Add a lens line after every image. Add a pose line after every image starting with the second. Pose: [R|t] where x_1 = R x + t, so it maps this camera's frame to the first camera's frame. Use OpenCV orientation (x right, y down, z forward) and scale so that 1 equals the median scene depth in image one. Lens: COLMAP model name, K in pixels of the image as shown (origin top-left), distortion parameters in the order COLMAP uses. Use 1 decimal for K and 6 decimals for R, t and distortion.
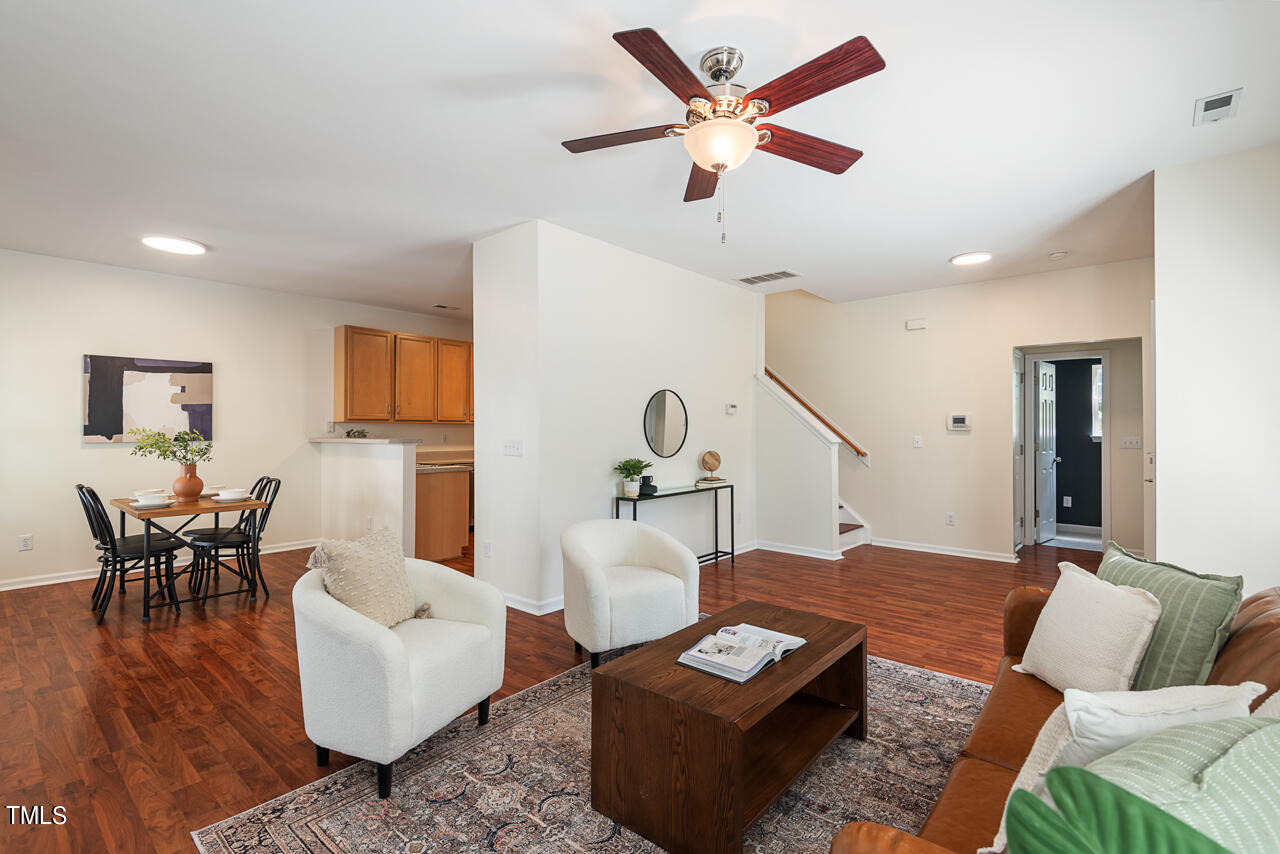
lens RADIAL K [[585.7, 0, 641.6], [0, 585.7, 417.3], [0, 0, 1]] dist [0.036994, -0.021305]
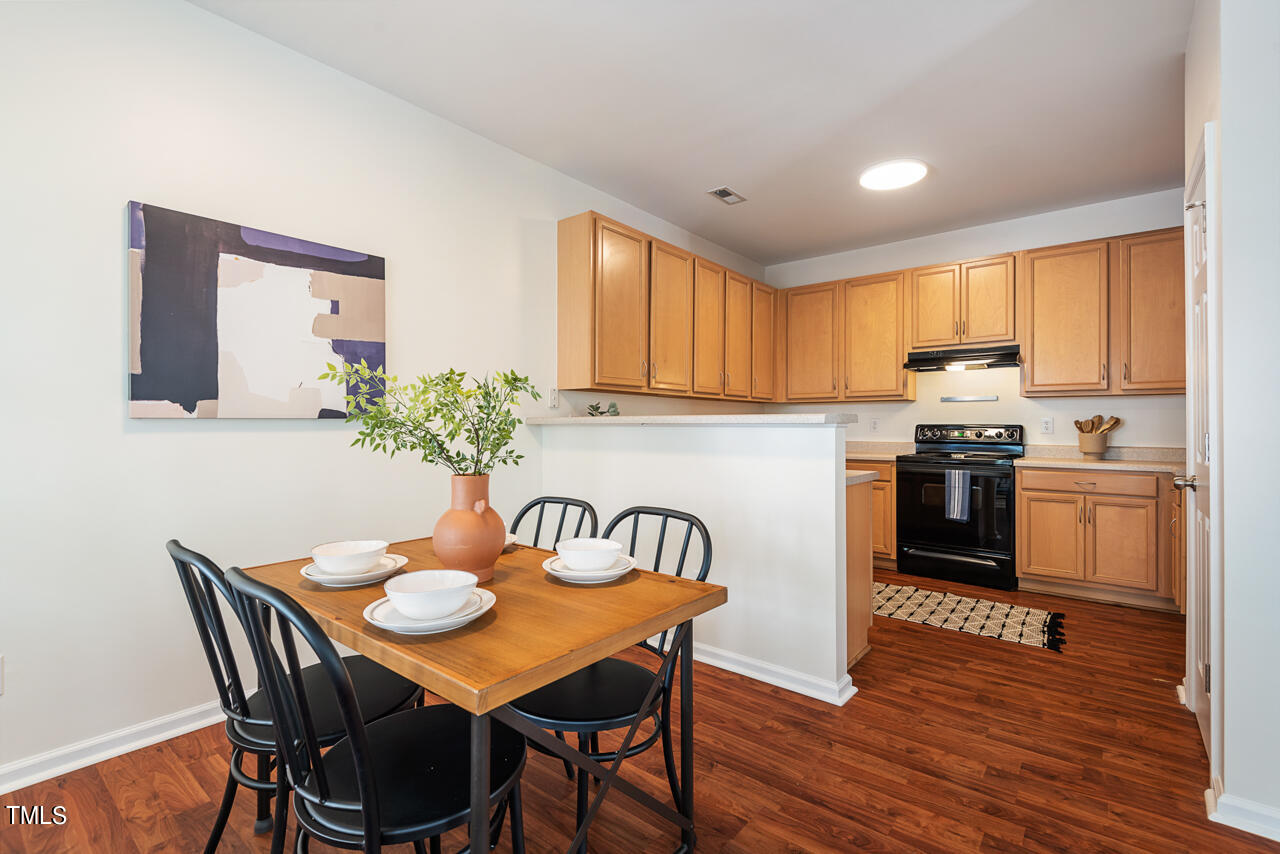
lens RADIAL K [[579.5, 0, 644.7], [0, 579.5, 416.6], [0, 0, 1]] dist [0.034666, -0.021384]
pose [[0.999389, 0.002003, 0.034902, -0.713091], [-0.002311, 0.999959, 0.008787, 0.045150], [-0.034883, -0.008862, 0.999352, 0.696407]]
